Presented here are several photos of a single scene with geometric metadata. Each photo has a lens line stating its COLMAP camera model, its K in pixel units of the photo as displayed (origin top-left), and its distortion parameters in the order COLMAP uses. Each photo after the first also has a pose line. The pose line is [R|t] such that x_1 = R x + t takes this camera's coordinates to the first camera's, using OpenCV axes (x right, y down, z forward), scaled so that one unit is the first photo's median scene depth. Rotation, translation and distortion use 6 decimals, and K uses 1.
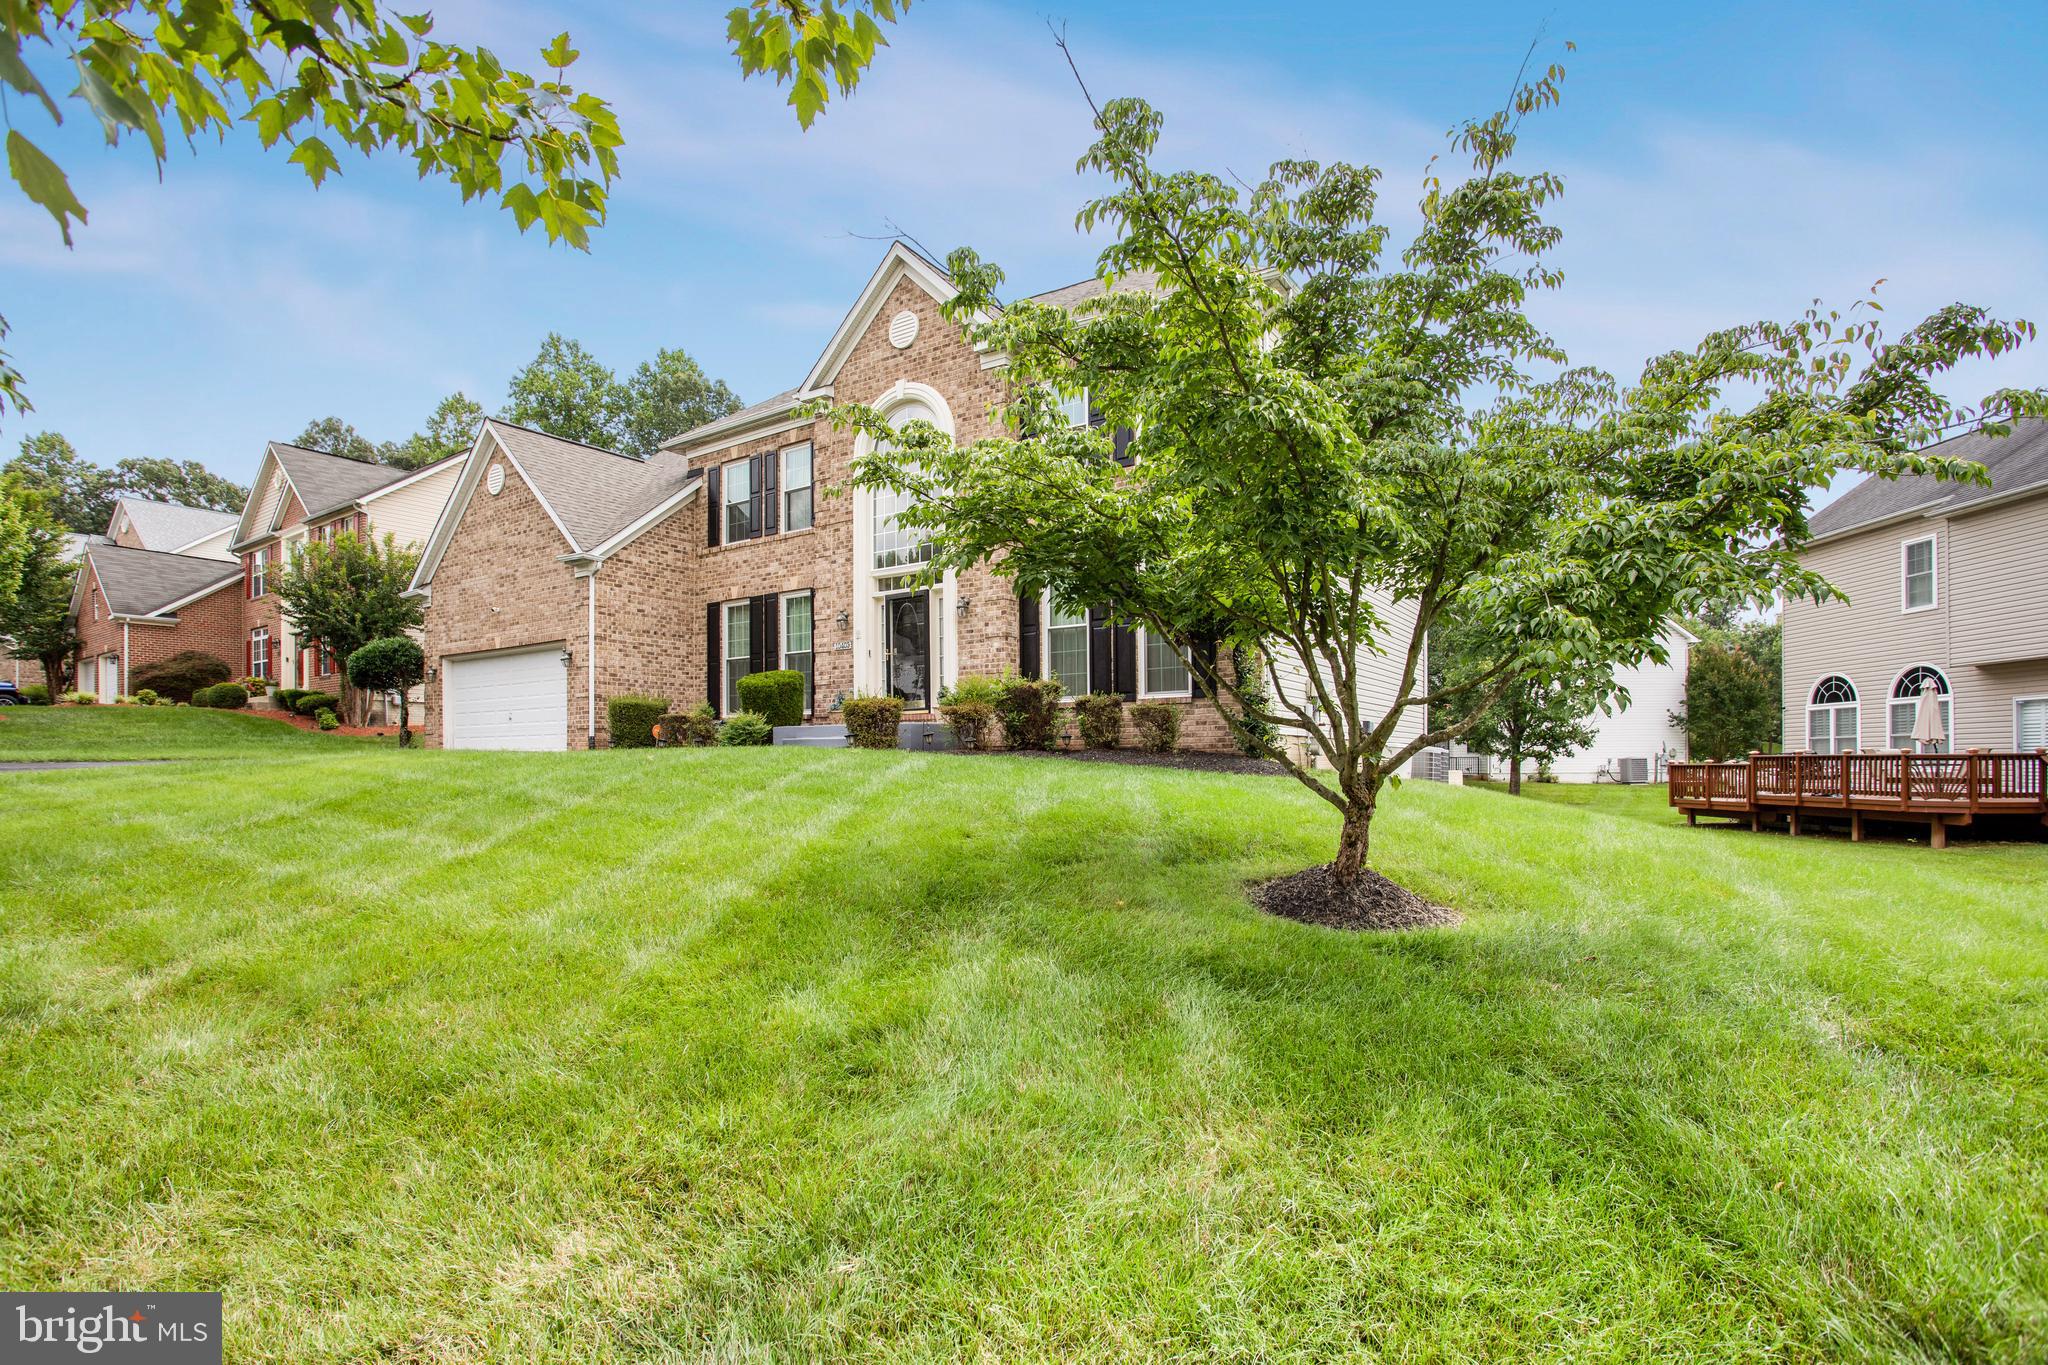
lens RADIAL K [[1022.3, 0, 1003.5], [0, 1022.3, 724.7], [0, 0, 1]] dist [-0.048760, 0.000411]
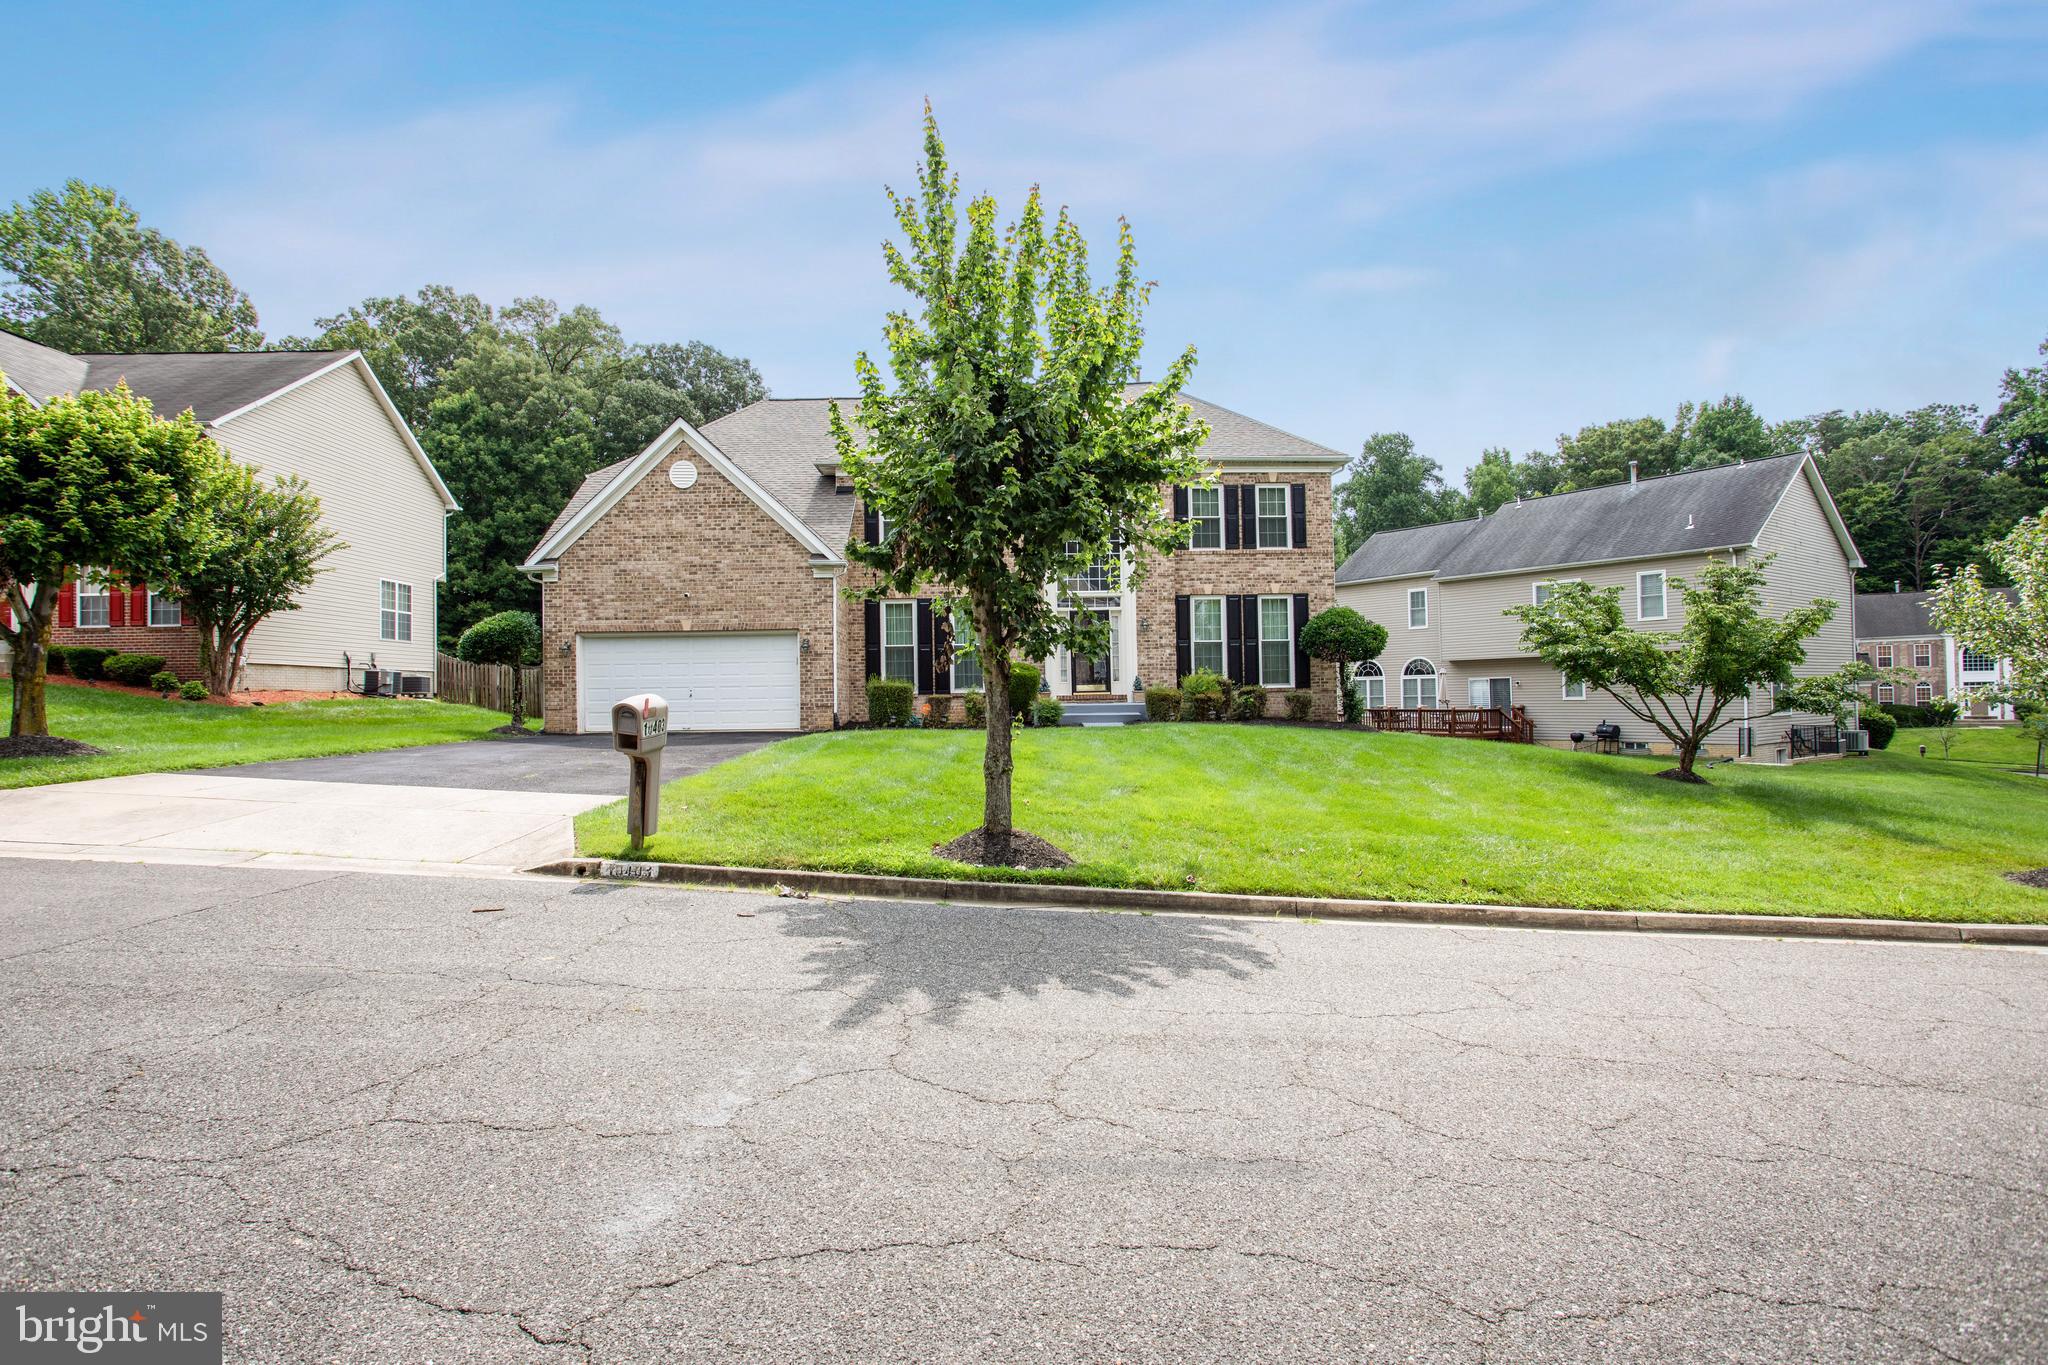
lens RADIAL K [[962.8, 0, 1024.0], [0, 962.8, 682.5], [0, 0, 1]] dist [-0.003409, 0.000186]
pose [[0.814318, 0.000841, 0.580418, -0.810164], [-0.009806, 0.999876, 0.012308, -0.035654], [-0.580336, -0.015714, 0.814226, -0.059576]]
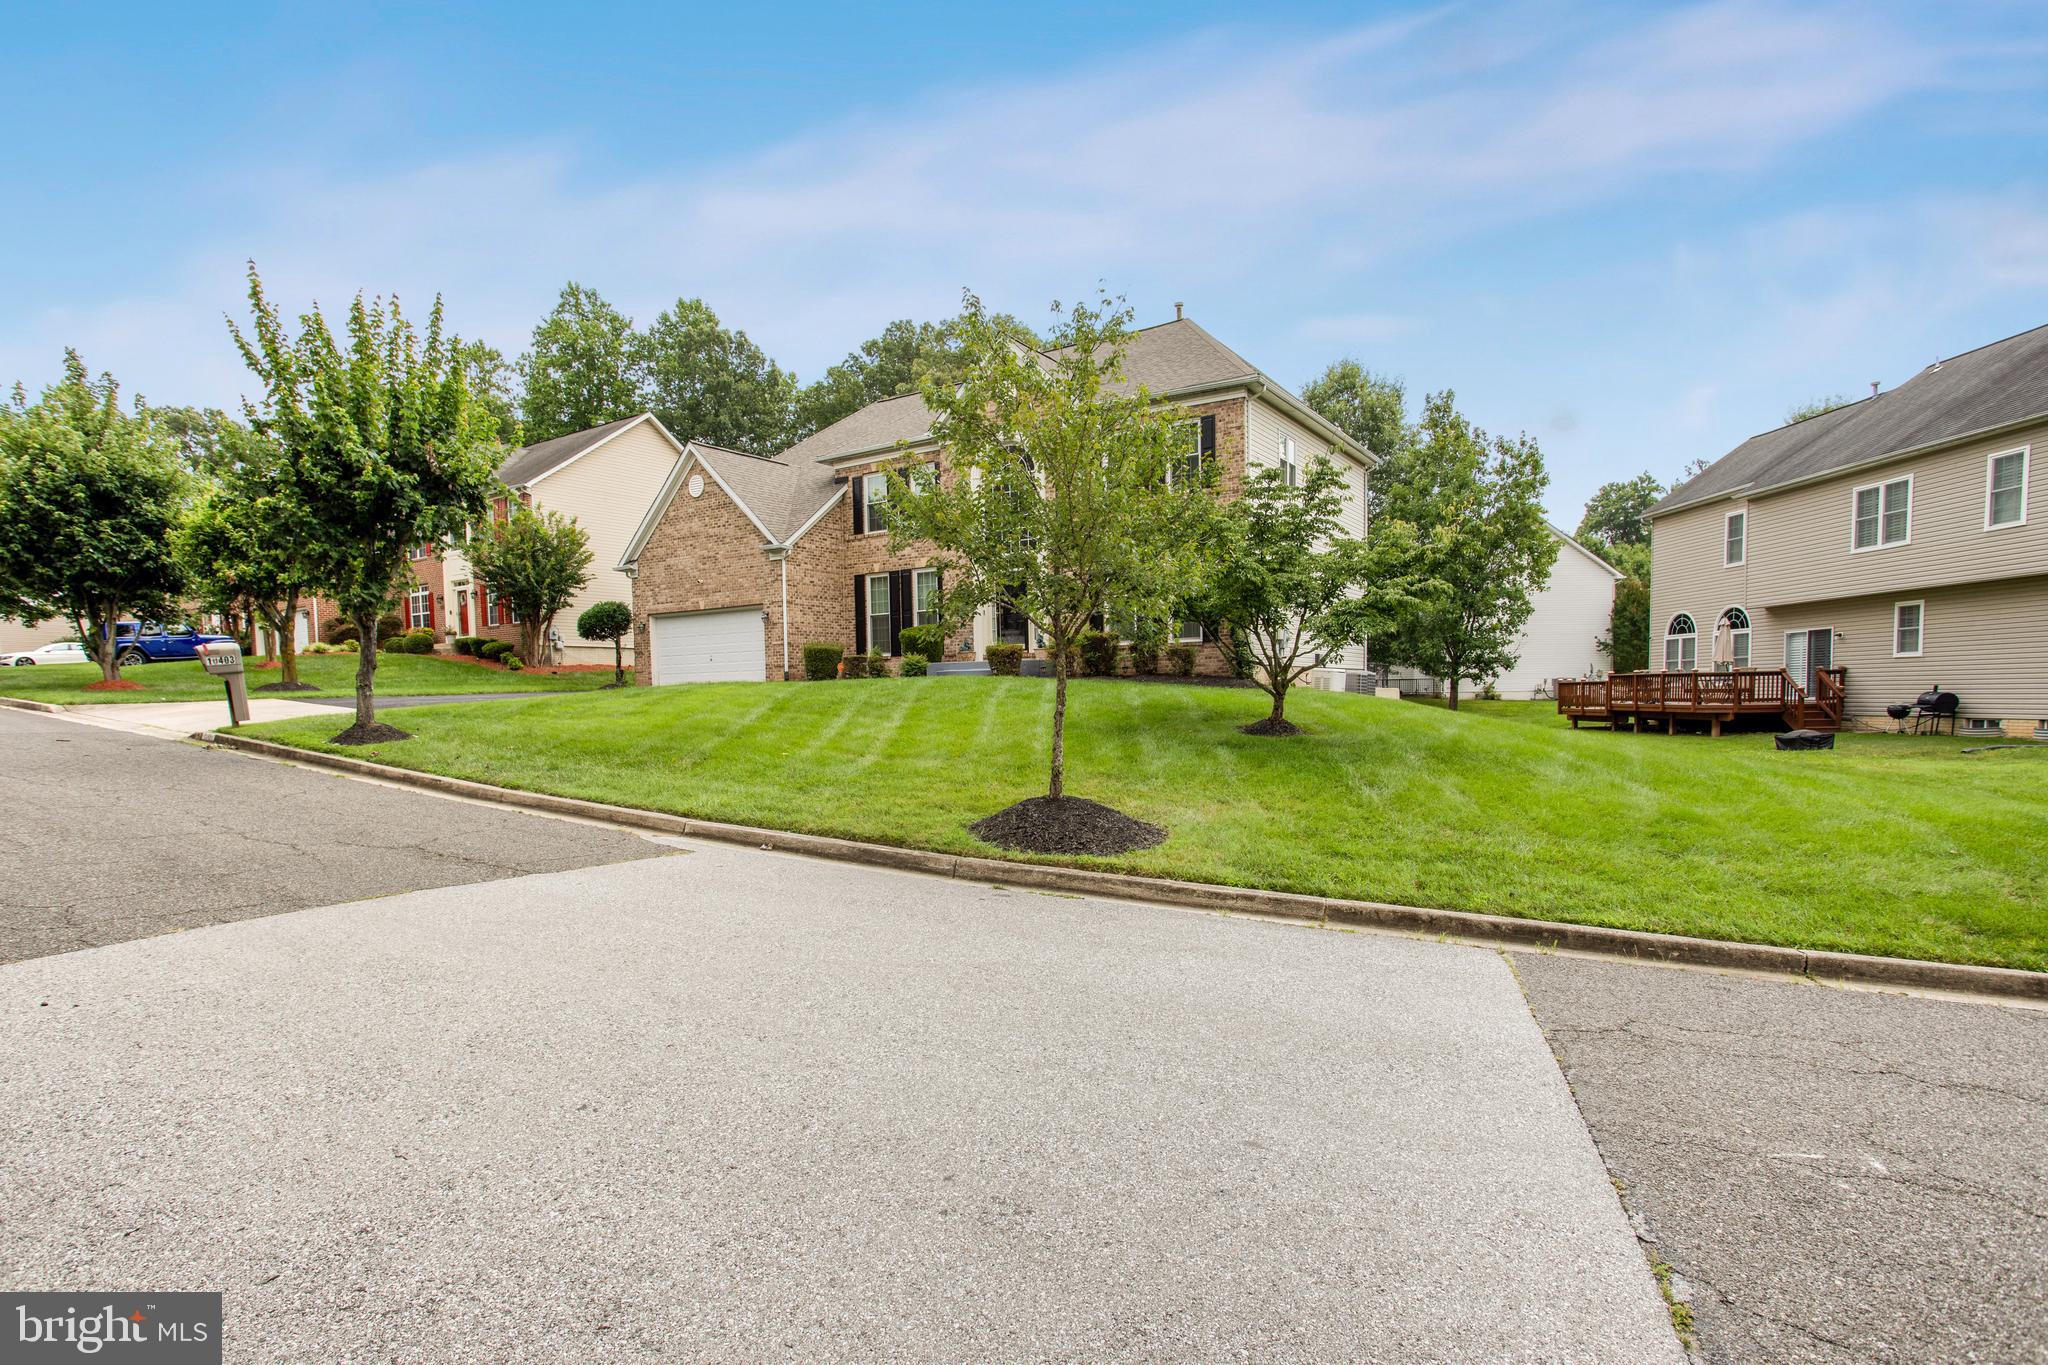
lens RADIAL K [[1039.3, 0, 1019.0], [0, 1039.3, 729.5], [0, 0, 1]] dist [-0.060649, 0.042617]
pose [[0.999554, -0.015448, 0.025551, -0.104656], [0.013530, 0.997195, 0.073612, -0.009293], [-0.026616, -0.073234, 0.996960, -0.442901]]
